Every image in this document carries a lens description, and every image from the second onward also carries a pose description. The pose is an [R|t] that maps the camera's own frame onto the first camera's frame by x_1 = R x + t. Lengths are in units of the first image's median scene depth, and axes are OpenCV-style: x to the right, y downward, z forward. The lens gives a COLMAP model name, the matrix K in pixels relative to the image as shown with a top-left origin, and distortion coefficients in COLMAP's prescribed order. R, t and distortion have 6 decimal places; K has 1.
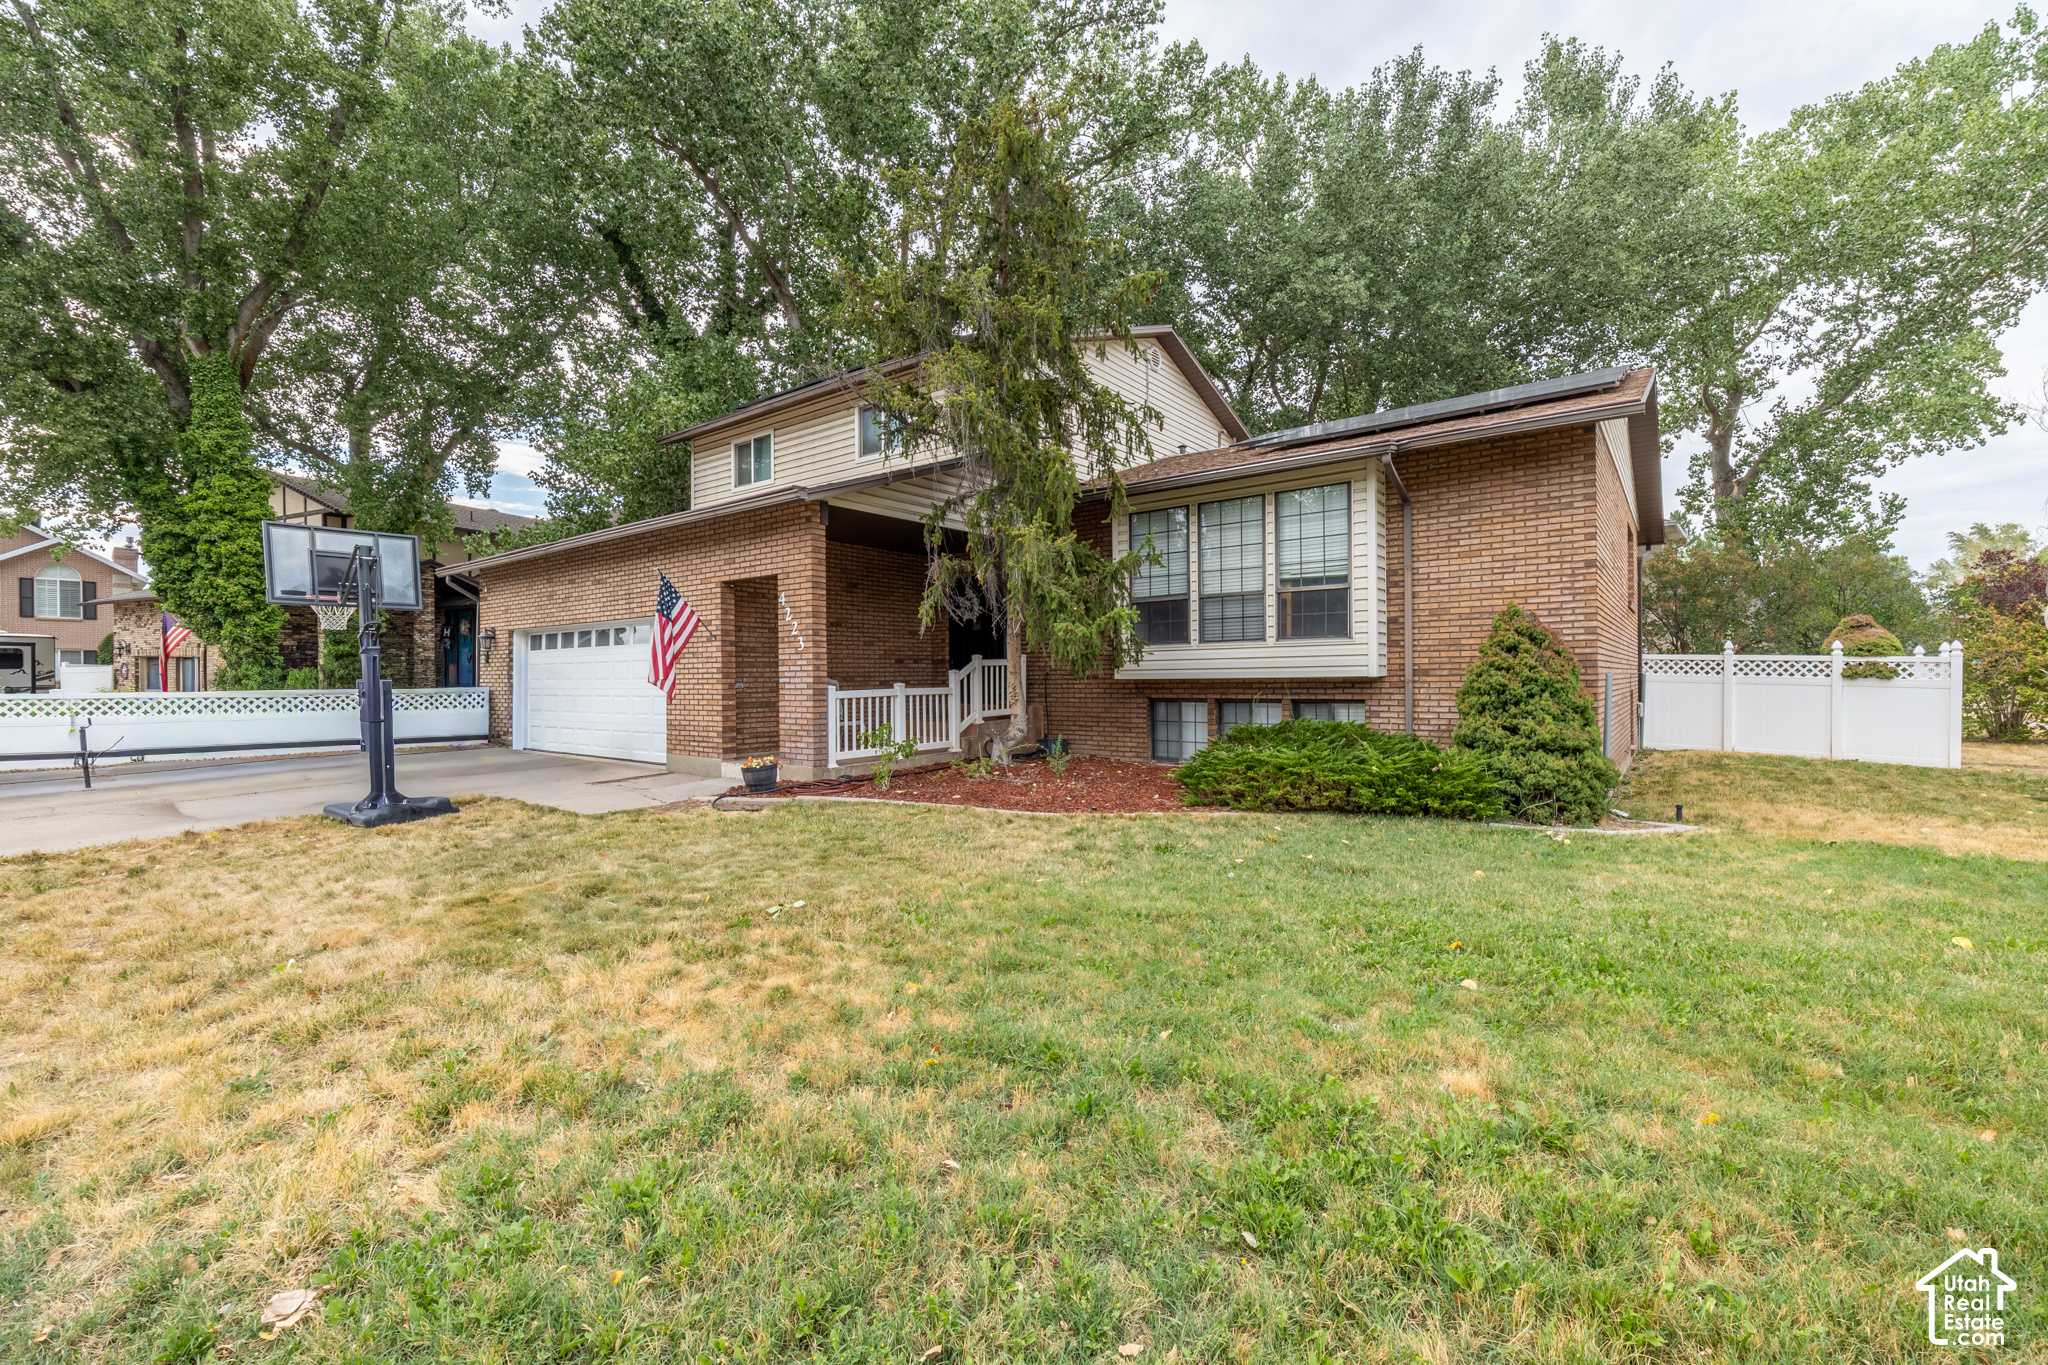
lens RADIAL K [[898.4, 0, 1024.0], [0, 898.4, 682.5], [0, 0, 1]] dist [0.001373, 0.001251]
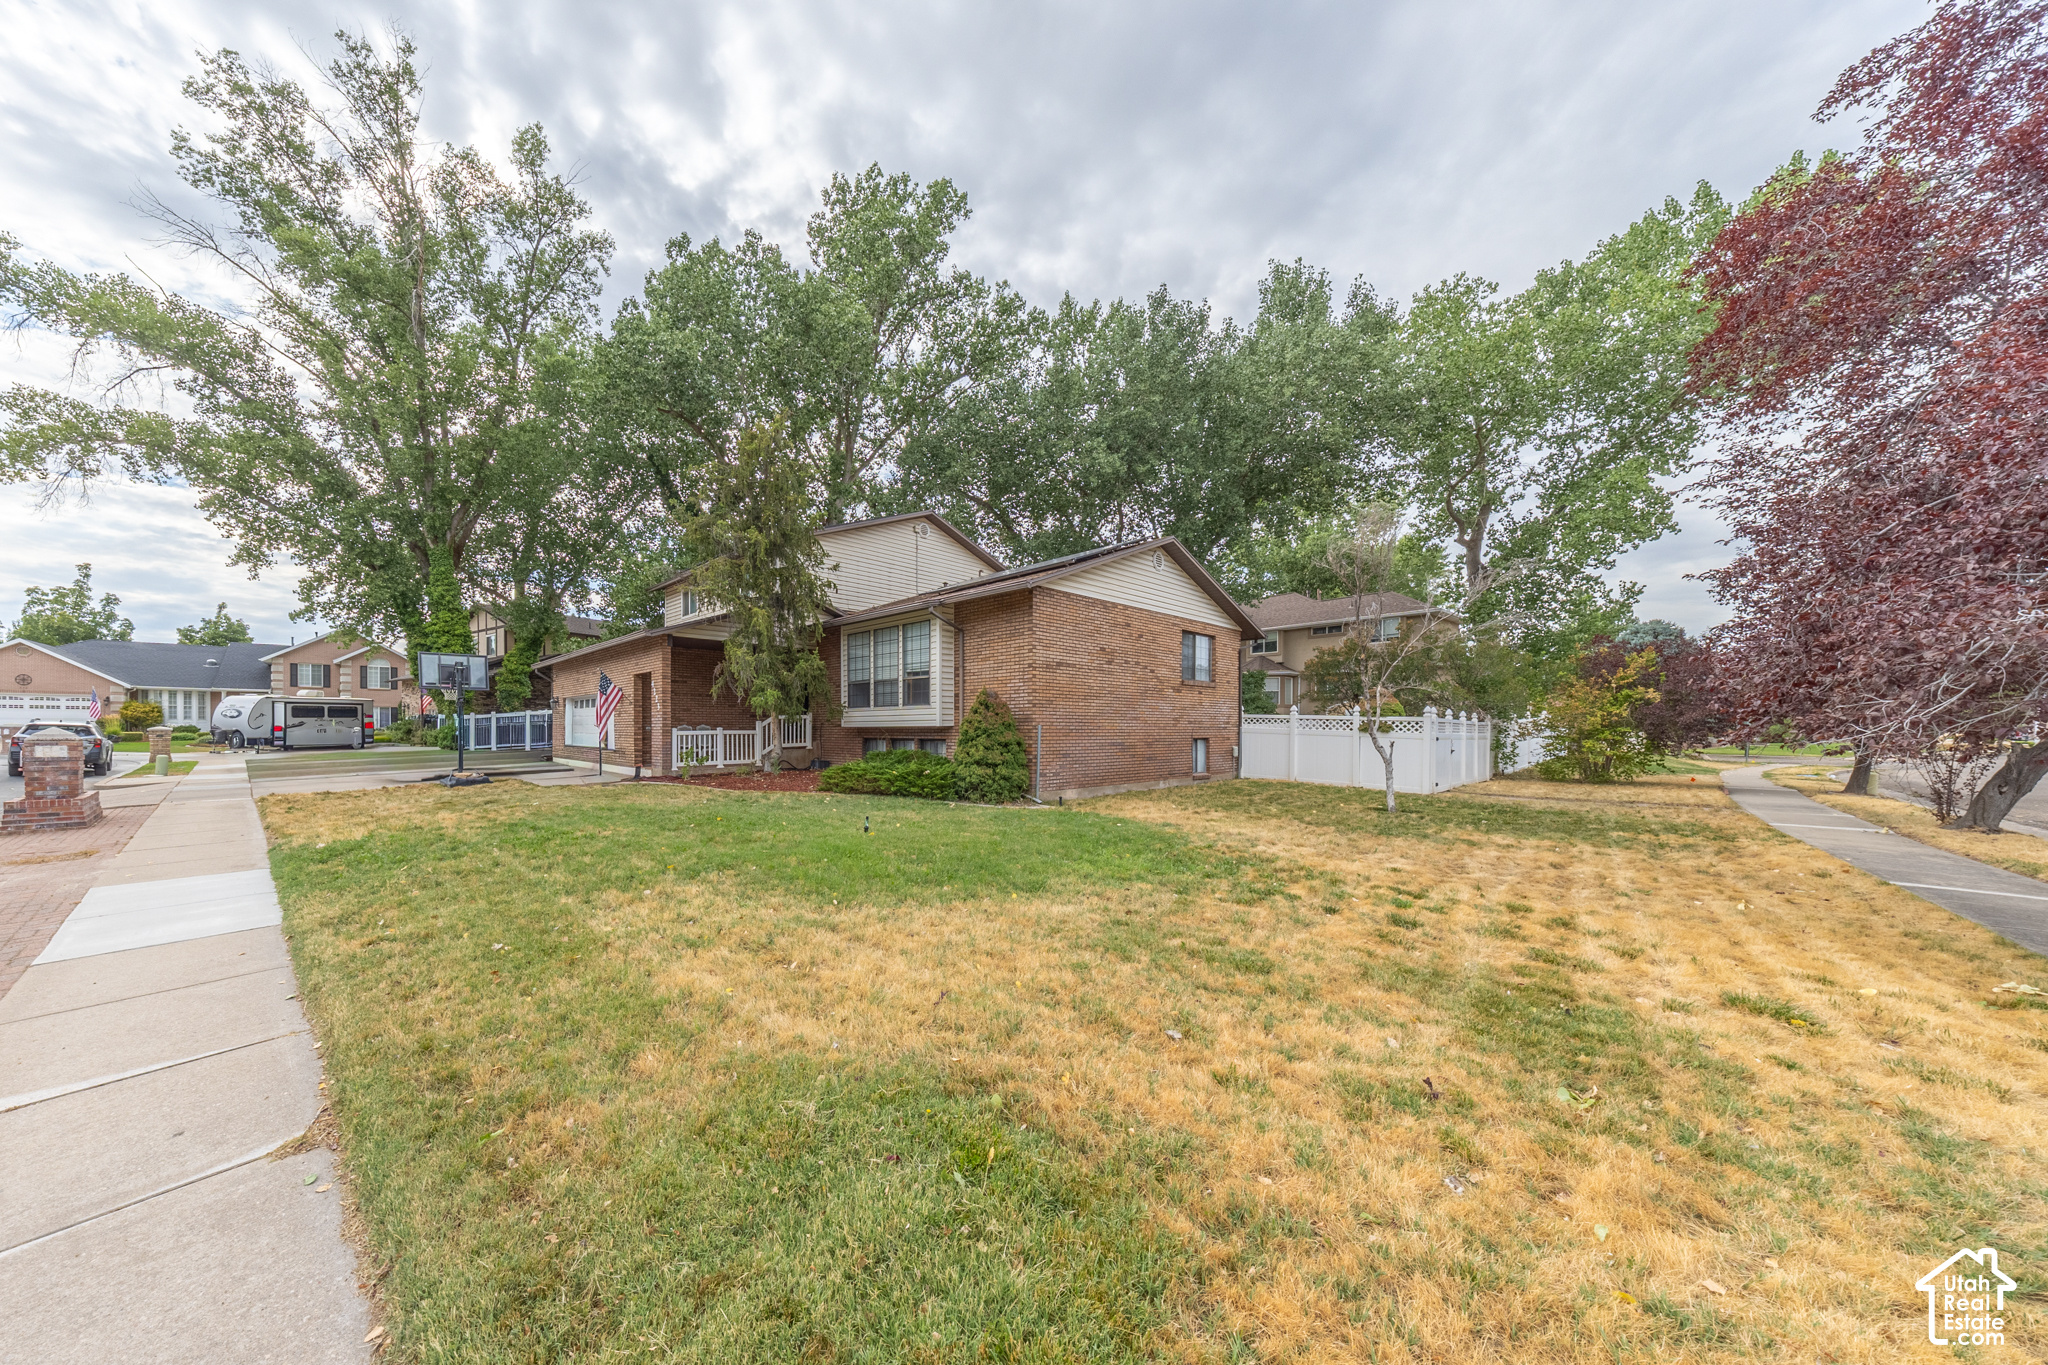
lens RADIAL K [[769.8, 0, 966.2], [0, 769.8, 727.3], [0, 0, 1]] dist [0.016383, -0.000038]
pose [[0.978627, 0.008569, -0.205463, 0.646685], [-0.010325, 0.999919, -0.007478, 0.005870], [0.205383, 0.009440, 0.978636, -0.438762]]
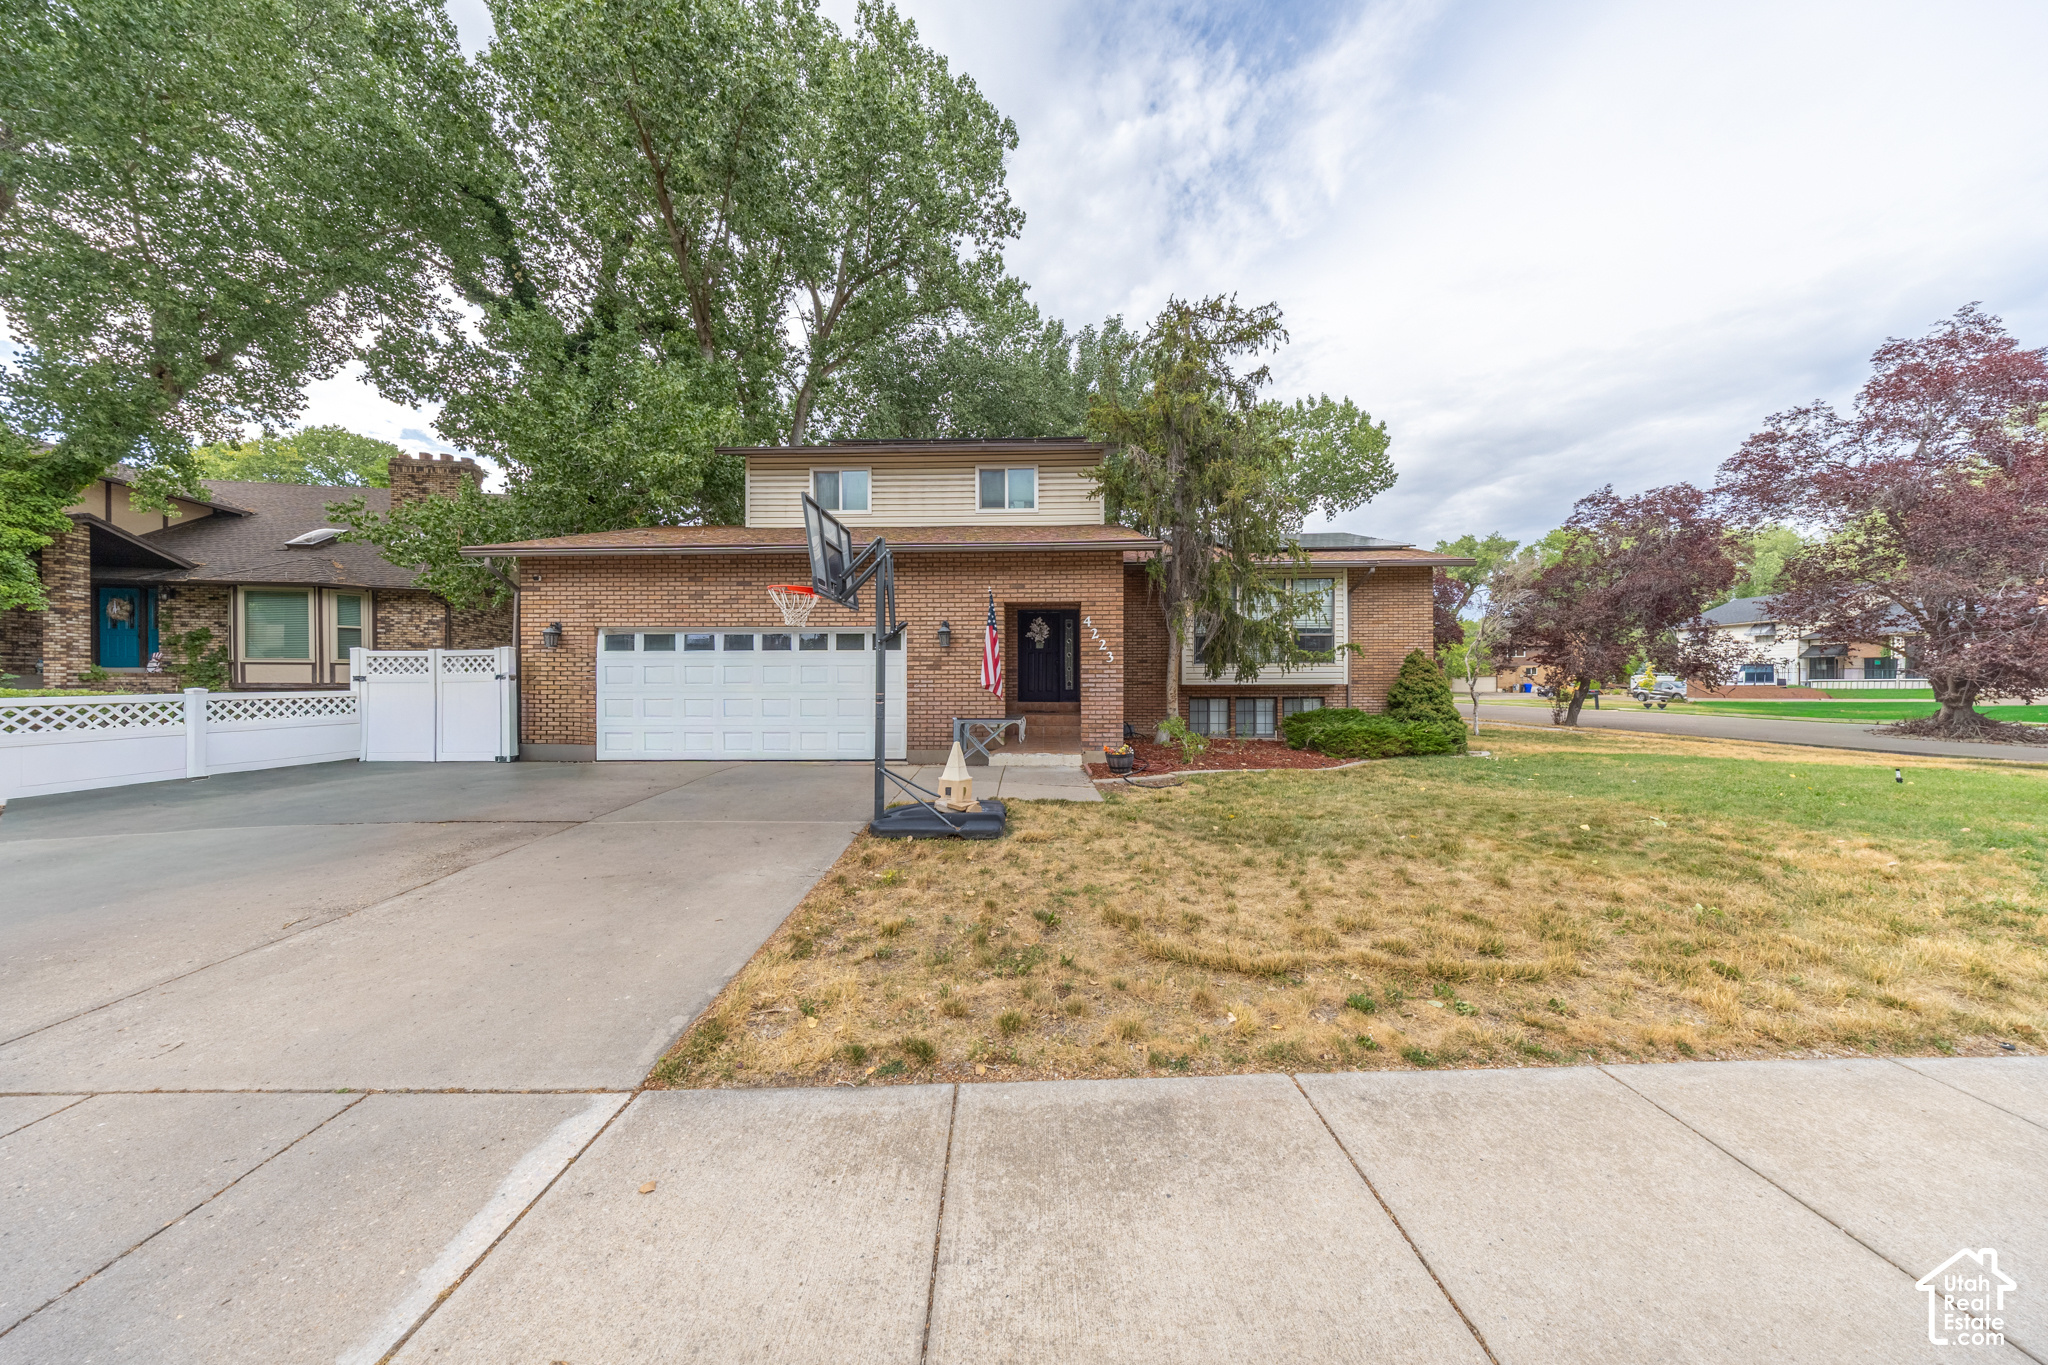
lens RADIAL K [[615.9, 0, 1027.4], [0, 615.9, 681.5], [0, 0, 1]] dist [-0.000061, 0.002411]
pose [[0.806255, 0.008537, 0.591506, -0.746722], [-0.004703, 0.999957, -0.008021, 0.001368], [-0.591549, 0.003685, 0.806261, 0.297701]]
